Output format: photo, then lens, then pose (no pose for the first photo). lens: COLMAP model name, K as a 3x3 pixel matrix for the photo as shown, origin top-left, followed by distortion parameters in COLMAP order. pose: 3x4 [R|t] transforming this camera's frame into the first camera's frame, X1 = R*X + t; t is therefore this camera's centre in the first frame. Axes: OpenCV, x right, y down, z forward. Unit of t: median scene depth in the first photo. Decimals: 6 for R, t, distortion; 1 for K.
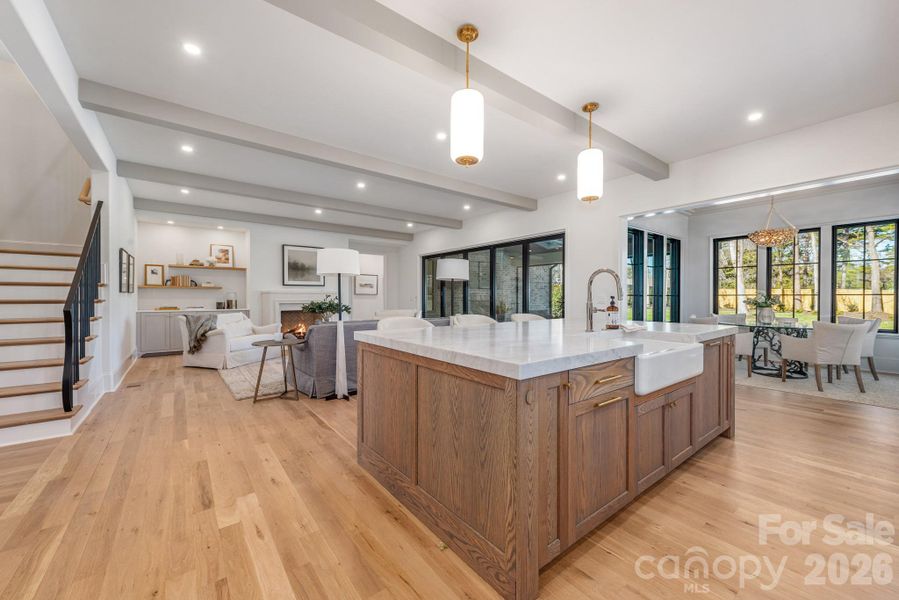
lens RADIAL K [[349.8, 0, 455.6], [0, 349.8, 299.4], [0, 0, 1]] dist [0.000831, -0.000151]
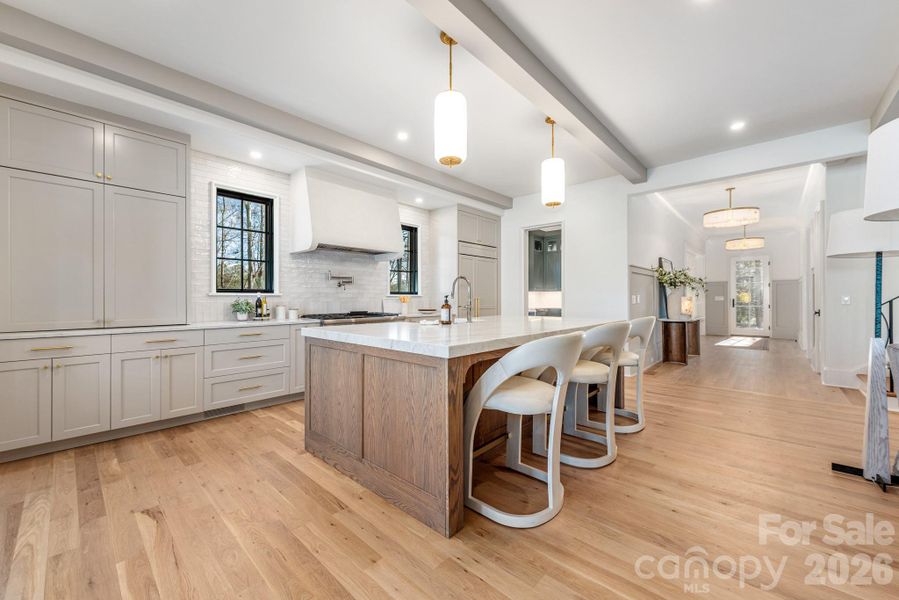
lens RADIAL K [[350.7, 0, 451.5], [0, 350.7, 299.5], [0, 0, 1]] dist [0.002619, -0.000169]
pose [[-0.986960, 0.000299, -0.160966, 0.297869], [-0.000927, 0.999971, 0.007541, -0.002609], [0.160964, 0.007592, -0.986931, 1.027634]]
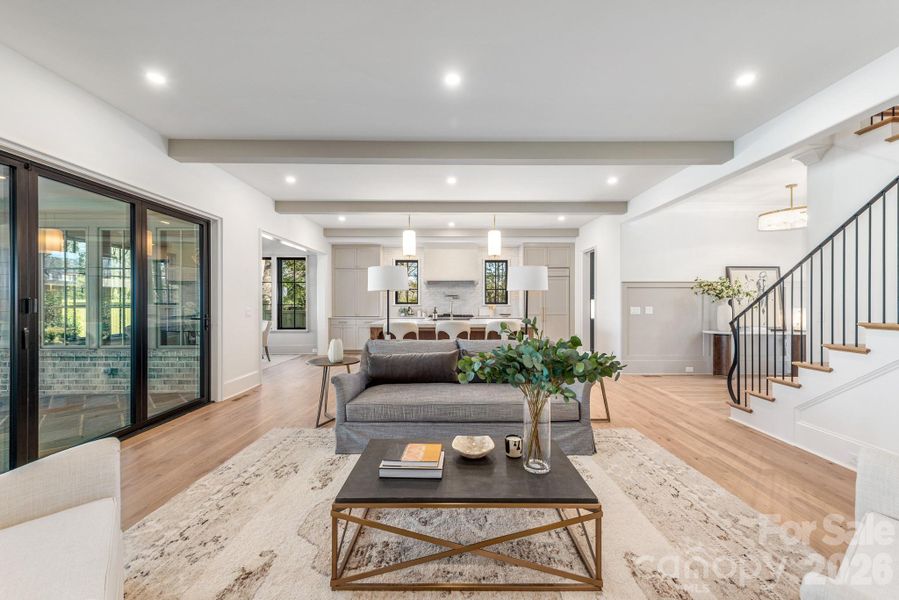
lens RADIAL K [[350.4, 0, 452.7], [0, 350.4, 302.5], [0, 0, 1]] dist [0.005620, -0.000016]
pose [[-0.787556, -0.004865, 0.616223, -0.569874], [0.000340, 0.999965, 0.008330, -0.031298], [-0.616242, 0.006770, -0.787527, 1.394879]]
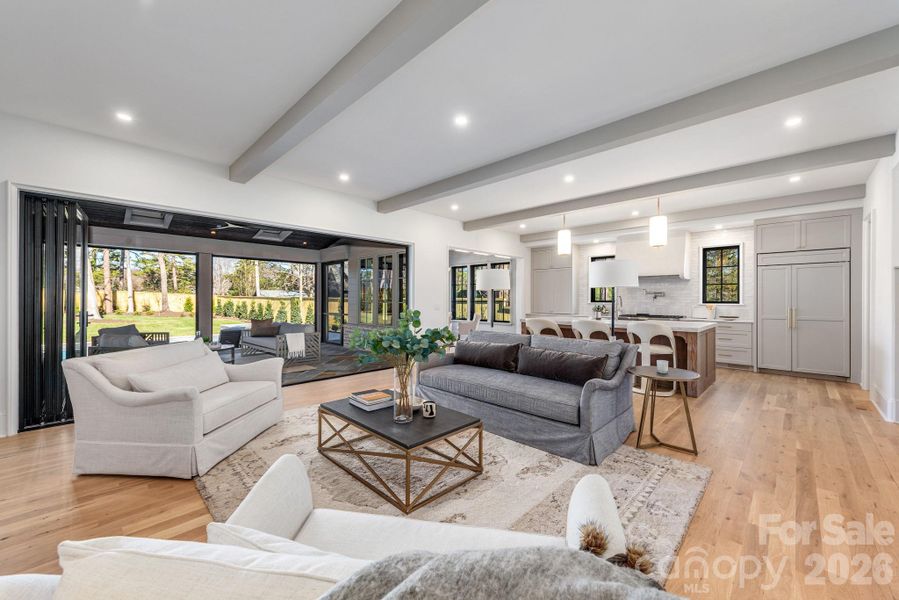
lens RADIAL K [[350.7, 0, 451.5], [0, 350.7, 299.5], [0, 0, 1]] dist [0.002619, -0.000169]
pose [[-0.123932, -0.004854, 0.992279, -0.863542], [0.001358, 0.999986, 0.005061, -0.031357], [-0.992290, 0.001975, -0.123923, 1.107379]]
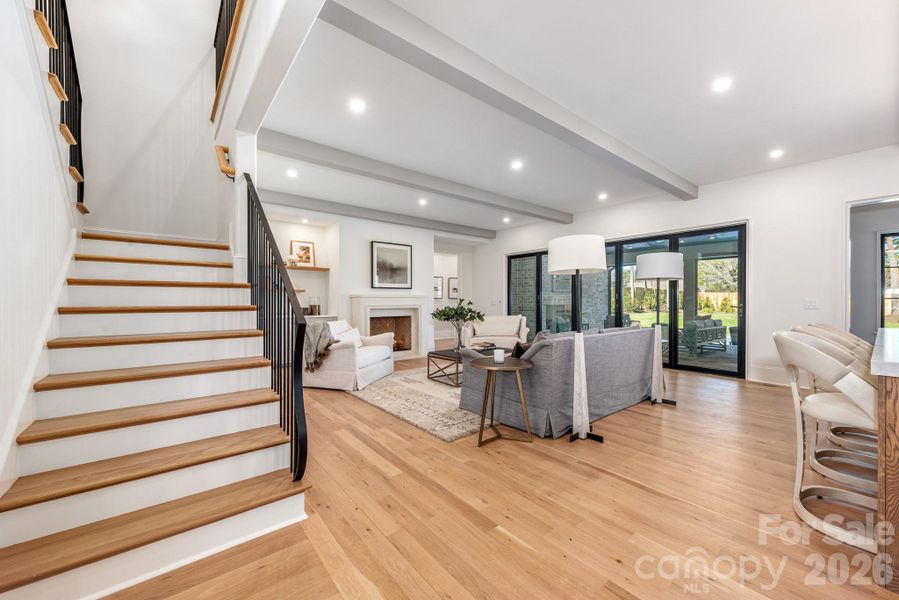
lens RADIAL K [[350.7, 0, 451.5], [0, 350.7, 299.5], [0, 0, 1]] dist [0.002619, -0.000169]
pose [[0.999971, -0.001618, 0.007402, -0.436726], [0.001711, 0.999919, -0.012613, -0.000630], [-0.007381, 0.012625, 0.999893, 0.184417]]
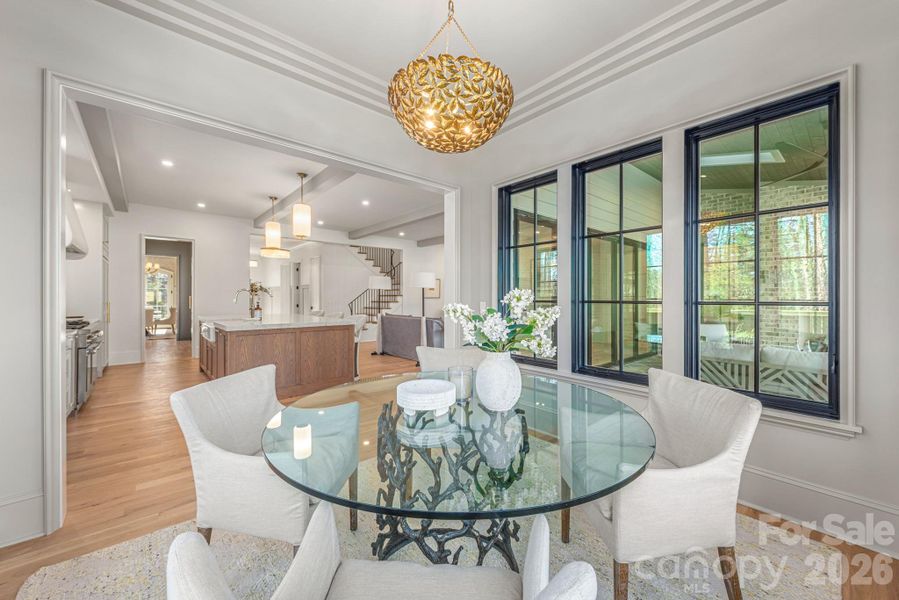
lens RADIAL K [[352.0, 0, 458.2], [0, 352.0, 296.1], [0, 0, 1]] dist [-0.001822, -0.000322]
pose [[0.062949, -0.006476, -0.997996, 1.143498], [-0.003631, 0.999971, -0.006718, -0.015779], [0.998010, 0.004046, 0.062923, 0.936595]]
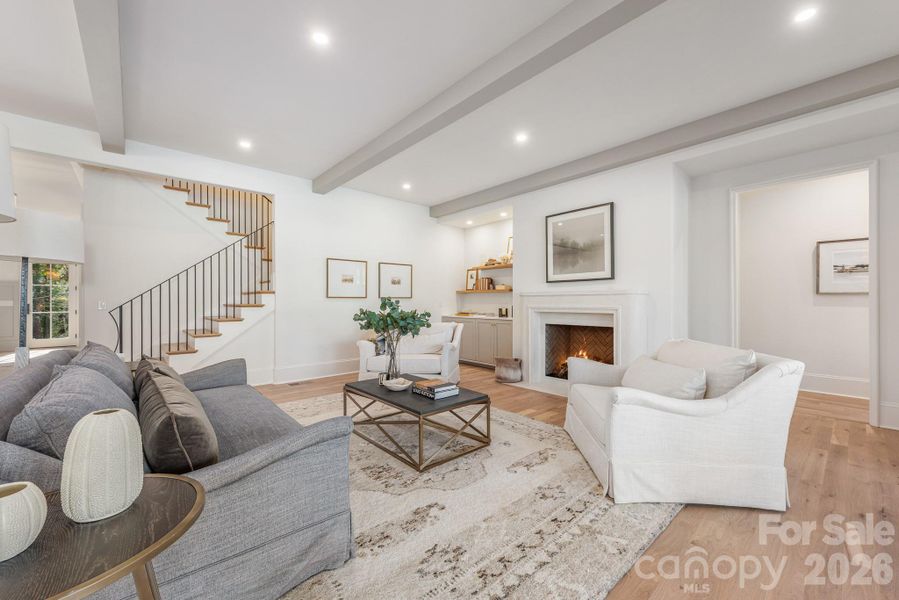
lens RADIAL K [[355.3, 0, 453.6], [0, 355.3, 301.1], [0, 0, 1]] dist [0.000288, -0.000115]
pose [[0.059898, -0.004067, -0.998196, 0.171487], [-0.004943, 0.999978, -0.004371, -0.005988], [0.998192, 0.005196, 0.059877, 1.155796]]
